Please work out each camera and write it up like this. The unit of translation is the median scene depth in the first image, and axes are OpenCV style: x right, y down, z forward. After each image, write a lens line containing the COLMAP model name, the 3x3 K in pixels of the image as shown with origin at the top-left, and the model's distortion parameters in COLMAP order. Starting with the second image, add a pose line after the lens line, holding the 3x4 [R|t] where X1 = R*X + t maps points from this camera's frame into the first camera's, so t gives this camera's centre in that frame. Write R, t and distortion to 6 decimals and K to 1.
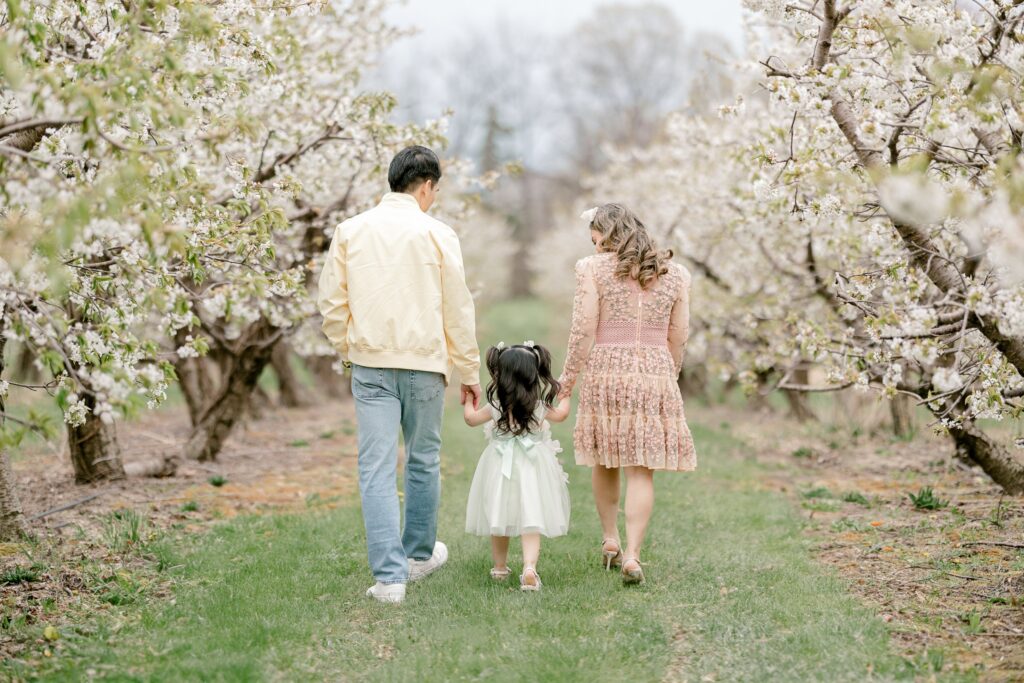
lens RADIAL K [[2132.3, 0, 513.9], [0, 2132.3, 382.5], [0, 0, 1]] dist [-0.029923, -0.085821]
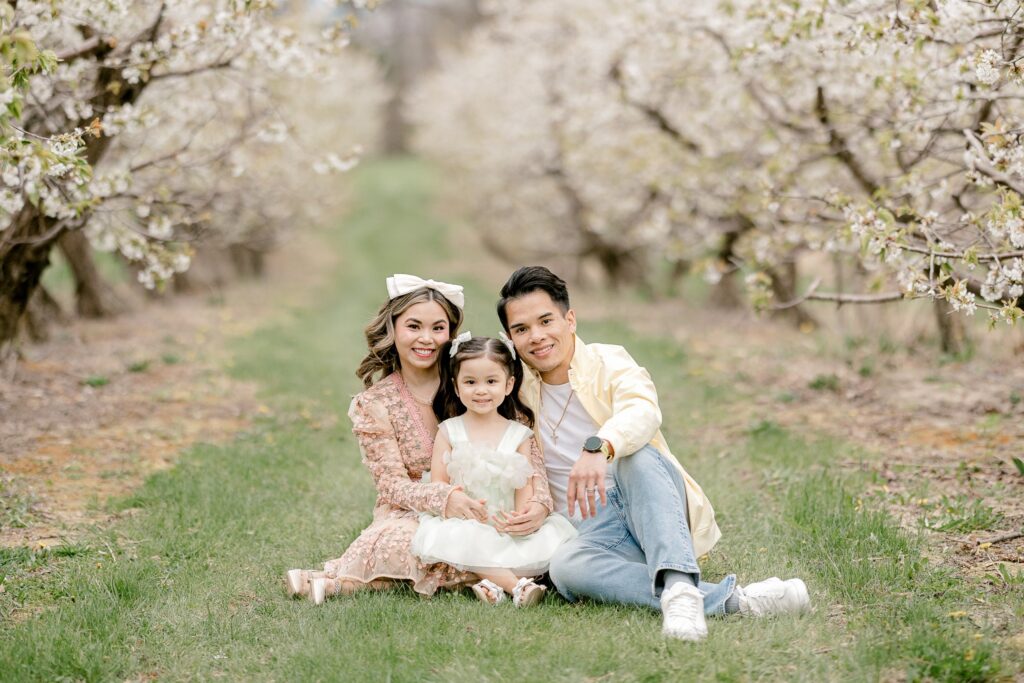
lens RADIAL K [[2527.7, 0, 510.8], [0, 2527.7, 272.9], [0, 0, 1]] dist [-0.050678, 0.248591]
pose [[0.998596, -0.015116, 0.050760, -0.008415], [0.014704, 0.999856, 0.008472, -0.012435], [-0.050880, -0.007713, 0.998675, 0.190158]]
